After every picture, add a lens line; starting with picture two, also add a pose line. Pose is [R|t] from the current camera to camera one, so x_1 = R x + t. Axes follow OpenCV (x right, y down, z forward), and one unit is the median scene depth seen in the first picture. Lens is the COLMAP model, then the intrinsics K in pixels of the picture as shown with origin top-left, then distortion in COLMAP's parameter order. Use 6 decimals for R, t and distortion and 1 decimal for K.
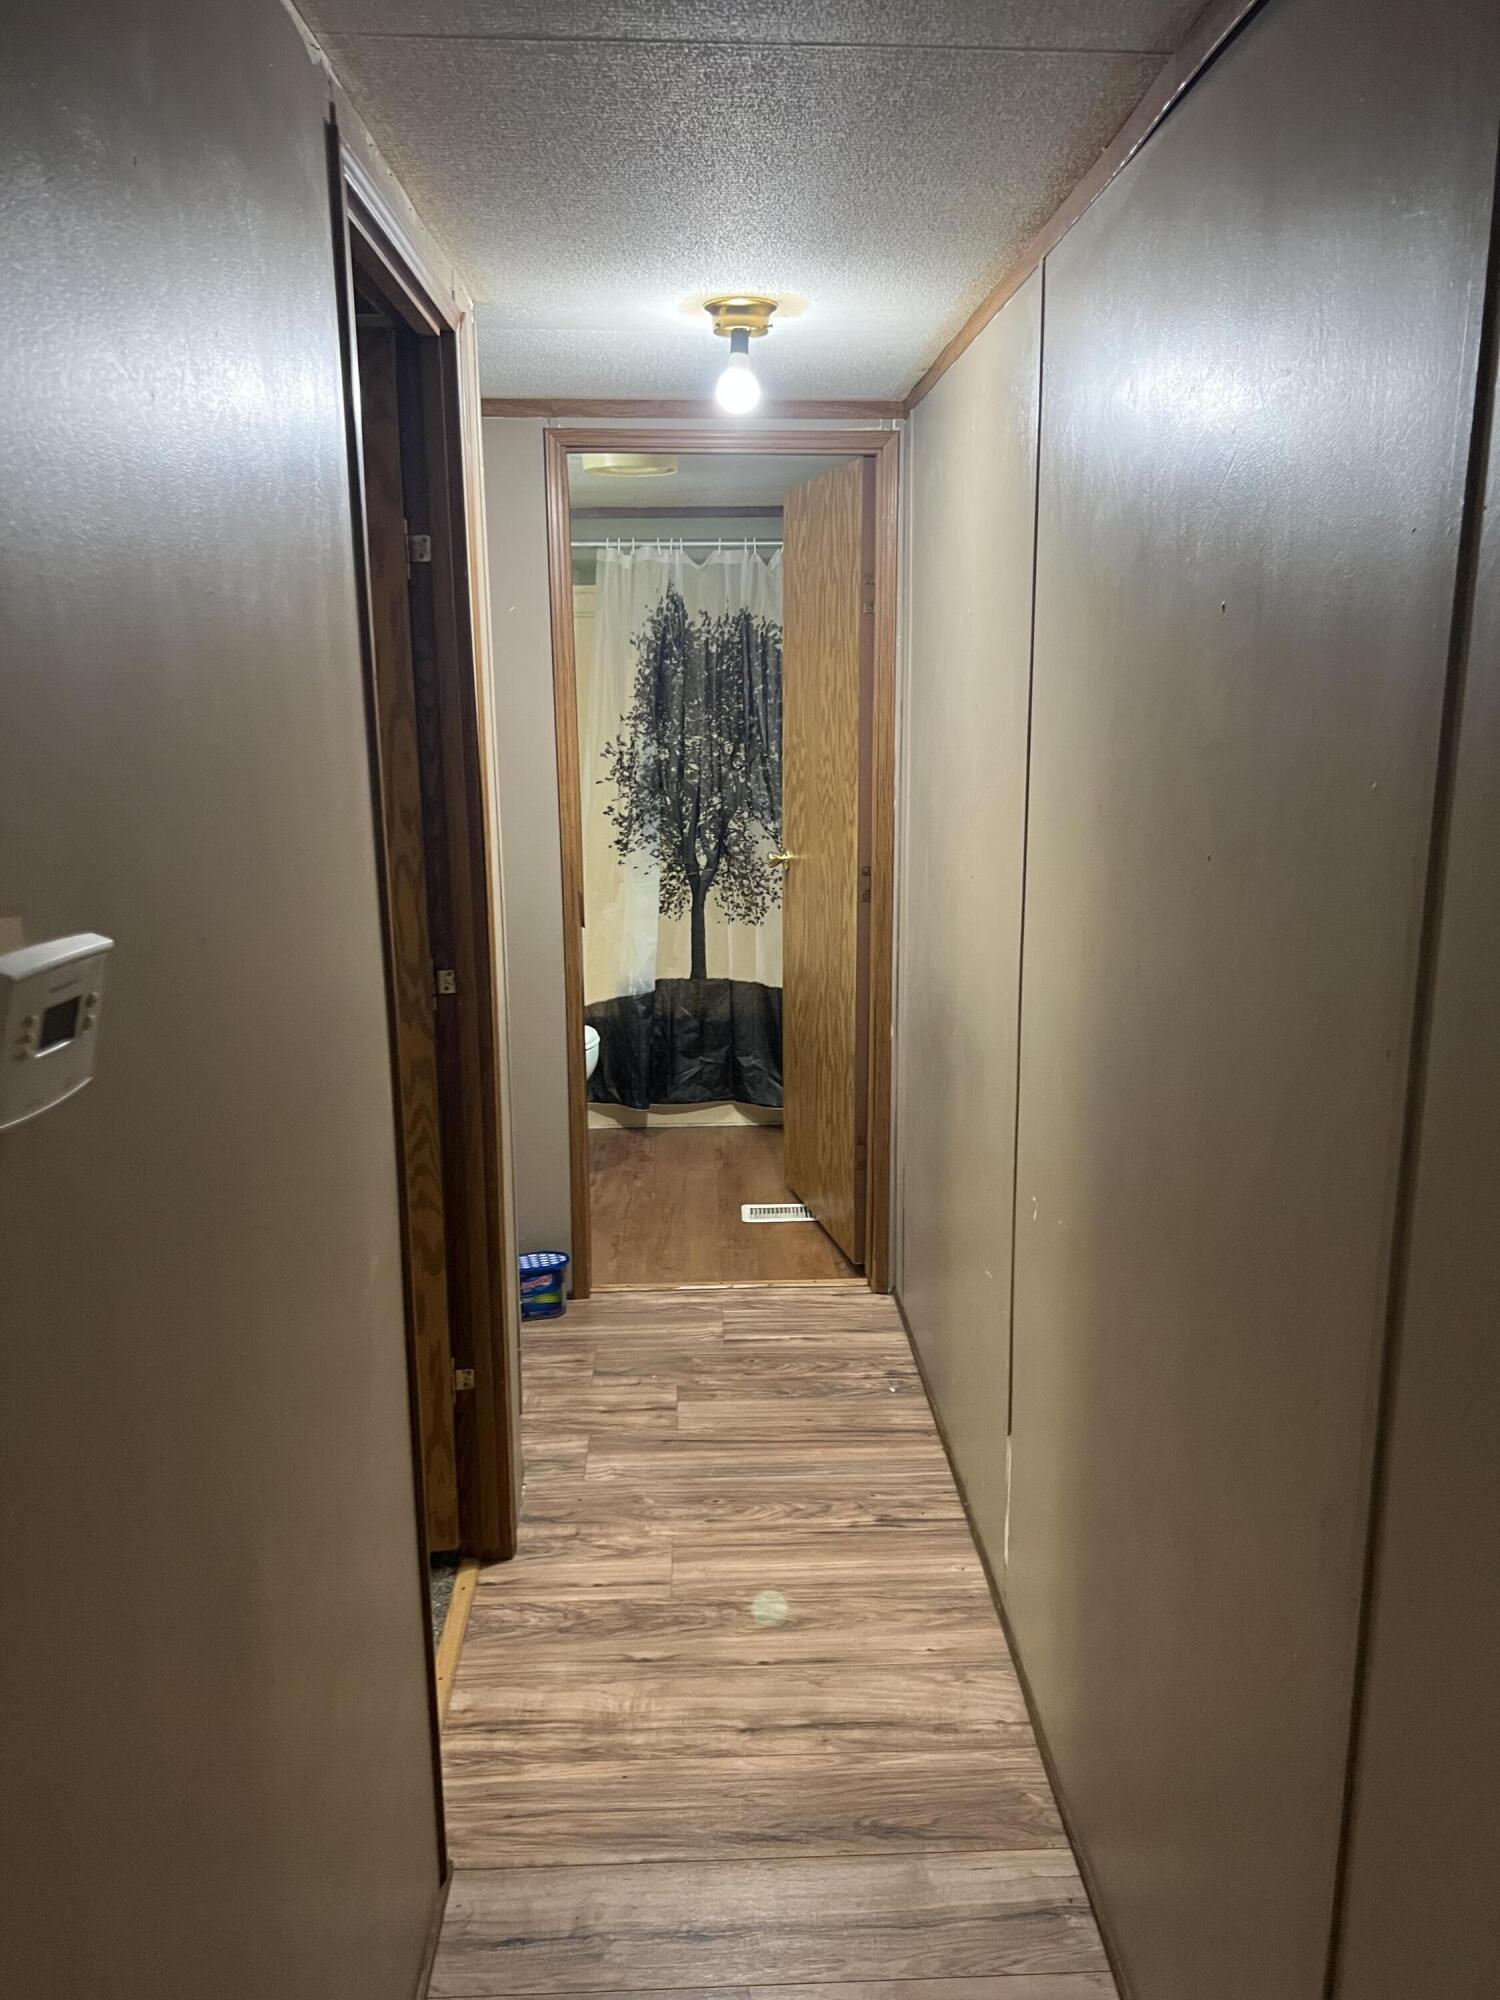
lens RADIAL K [[1485.8, 0, 753.1], [0, 1485.8, 1007.8], [0, 0, 1]] dist [0.051822, -0.051354]
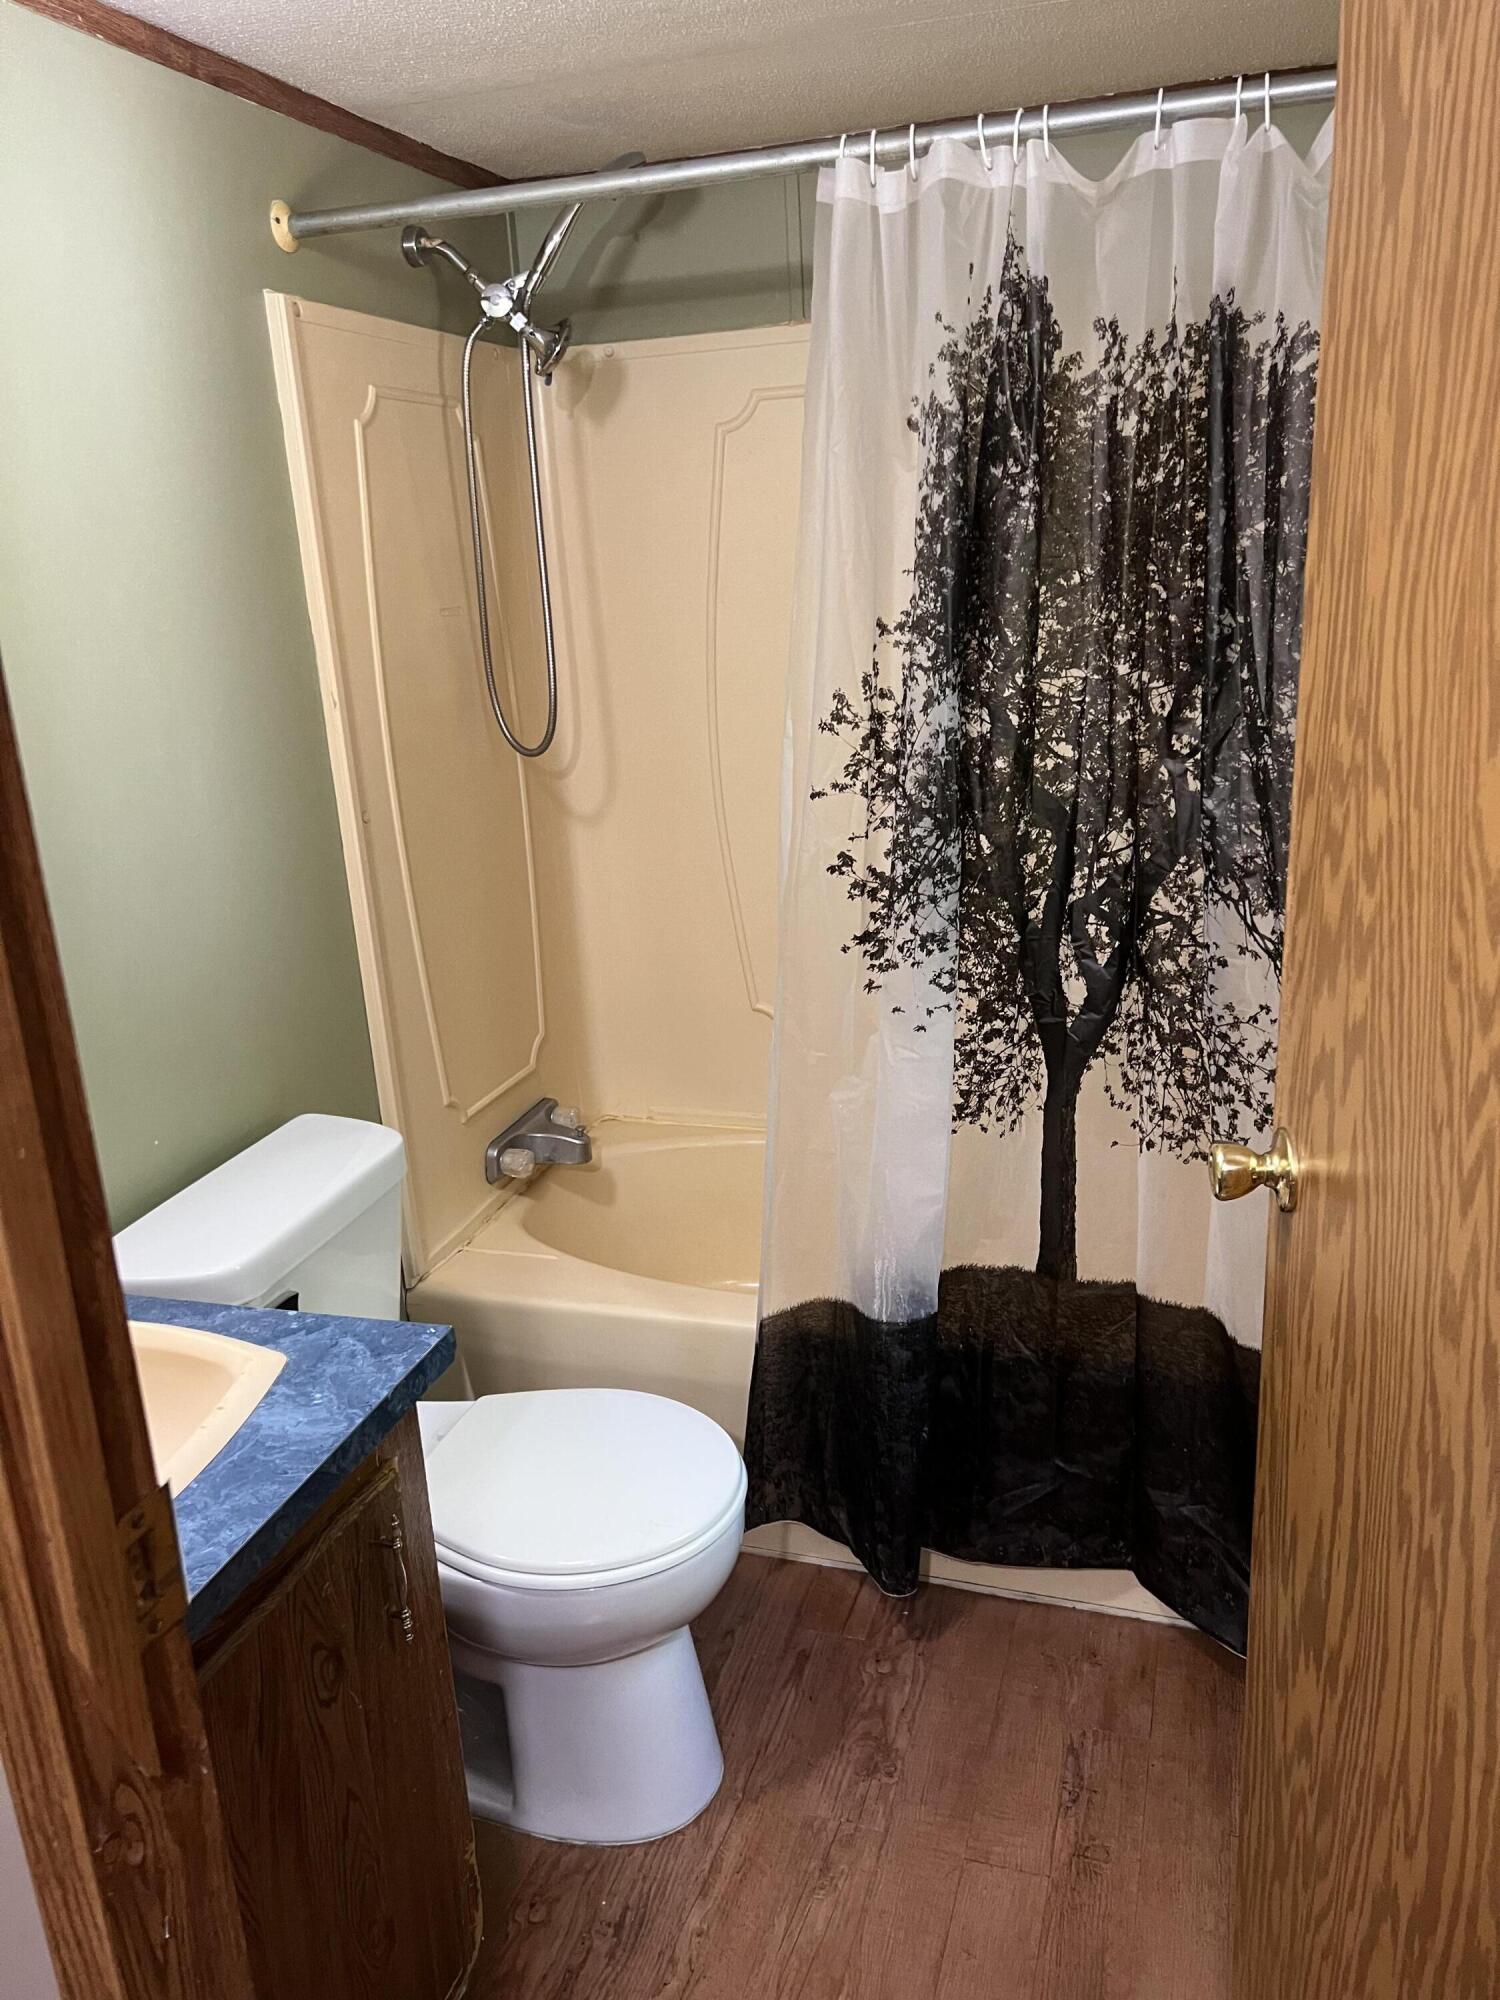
lens RADIAL K [[1485.8, 0, 742.2], [0, 1485.8, 994.1], [0, 0, 1]] dist [0.051822, -0.051354]
pose [[0.936725, 0.058928, -0.345070, 0.018957], [-0.028946, 0.995393, 0.091408, -0.133603], [0.348867, -0.075636, 0.934115, 0.614499]]
